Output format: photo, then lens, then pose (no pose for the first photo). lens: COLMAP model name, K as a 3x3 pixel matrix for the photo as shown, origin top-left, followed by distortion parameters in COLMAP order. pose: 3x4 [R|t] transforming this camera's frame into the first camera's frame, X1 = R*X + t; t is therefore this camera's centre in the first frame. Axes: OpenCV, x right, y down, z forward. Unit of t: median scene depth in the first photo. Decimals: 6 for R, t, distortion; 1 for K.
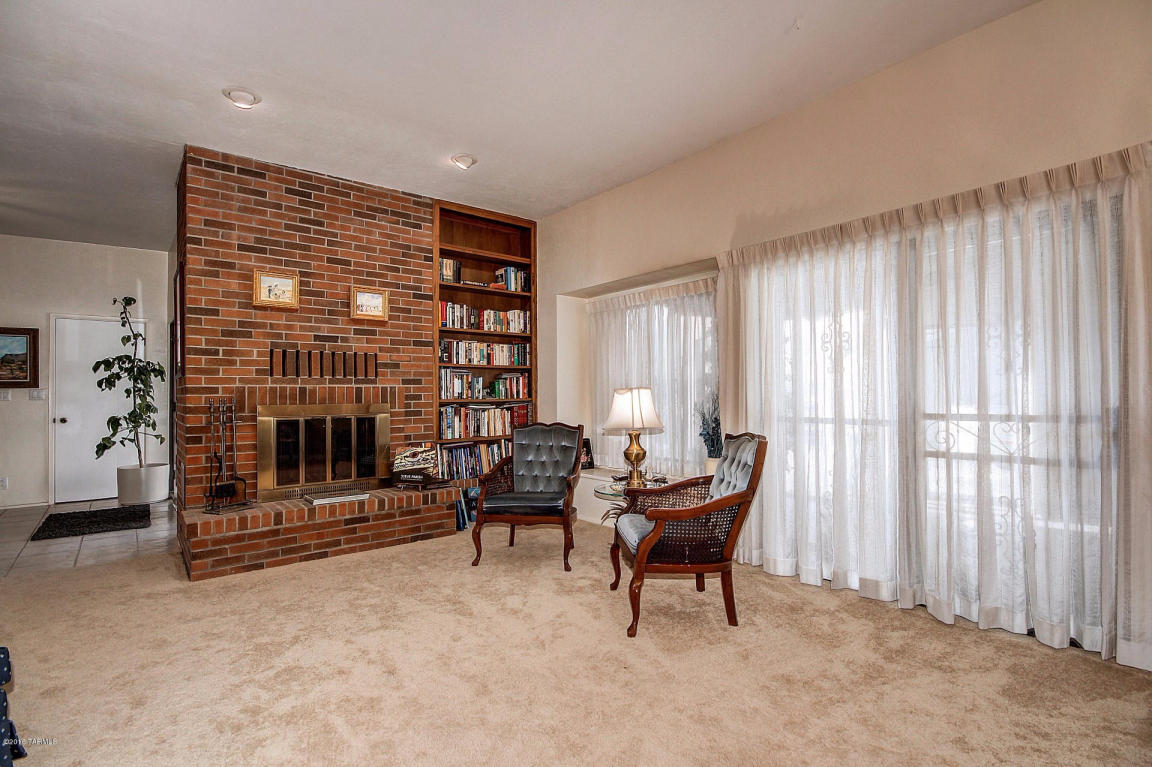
lens RADIAL K [[549.6, 0, 585.6], [0, 549.6, 387.4], [0, 0, 1]] dist [0.003879, -0.002583]
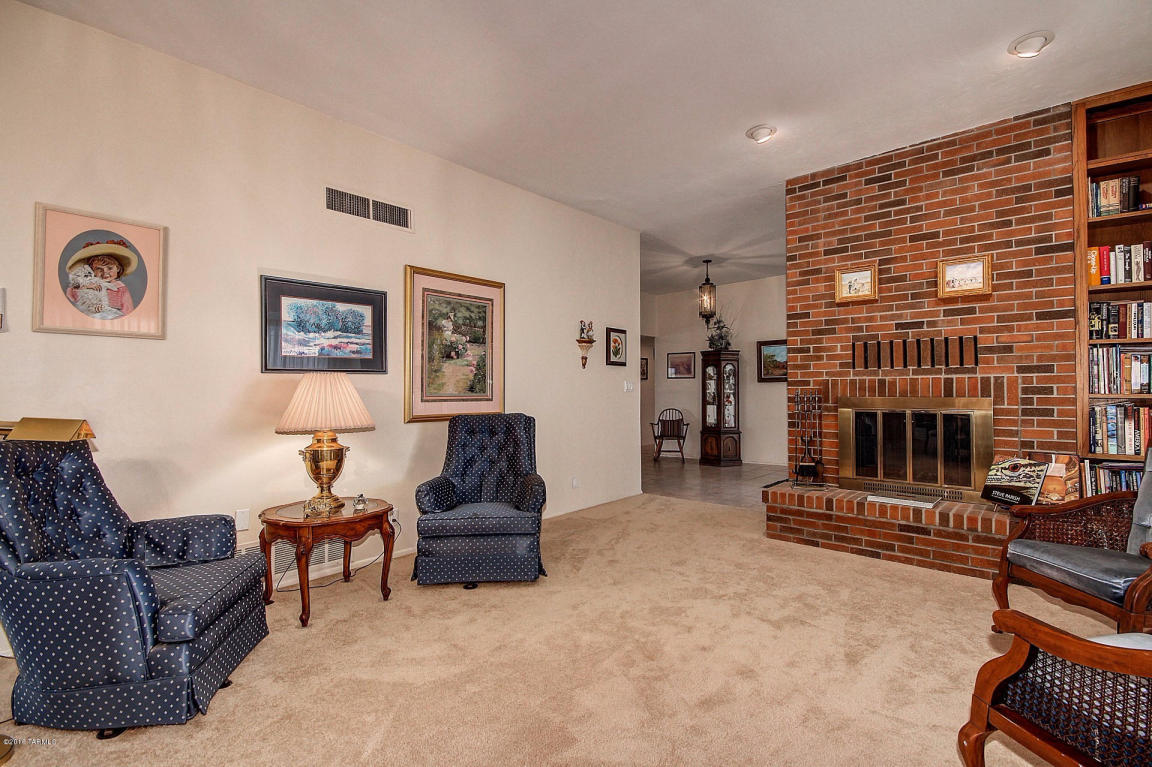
lens RADIAL K [[549.6, 0, 580.7], [0, 549.6, 384.3], [0, 0, 1]] dist [0.003879, -0.002583]
pose [[0.148440, 0.000637, -0.988921, 0.362545], [0.017356, 0.999844, 0.003250, -0.003477], [0.988769, -0.017646, 0.148406, 0.328387]]
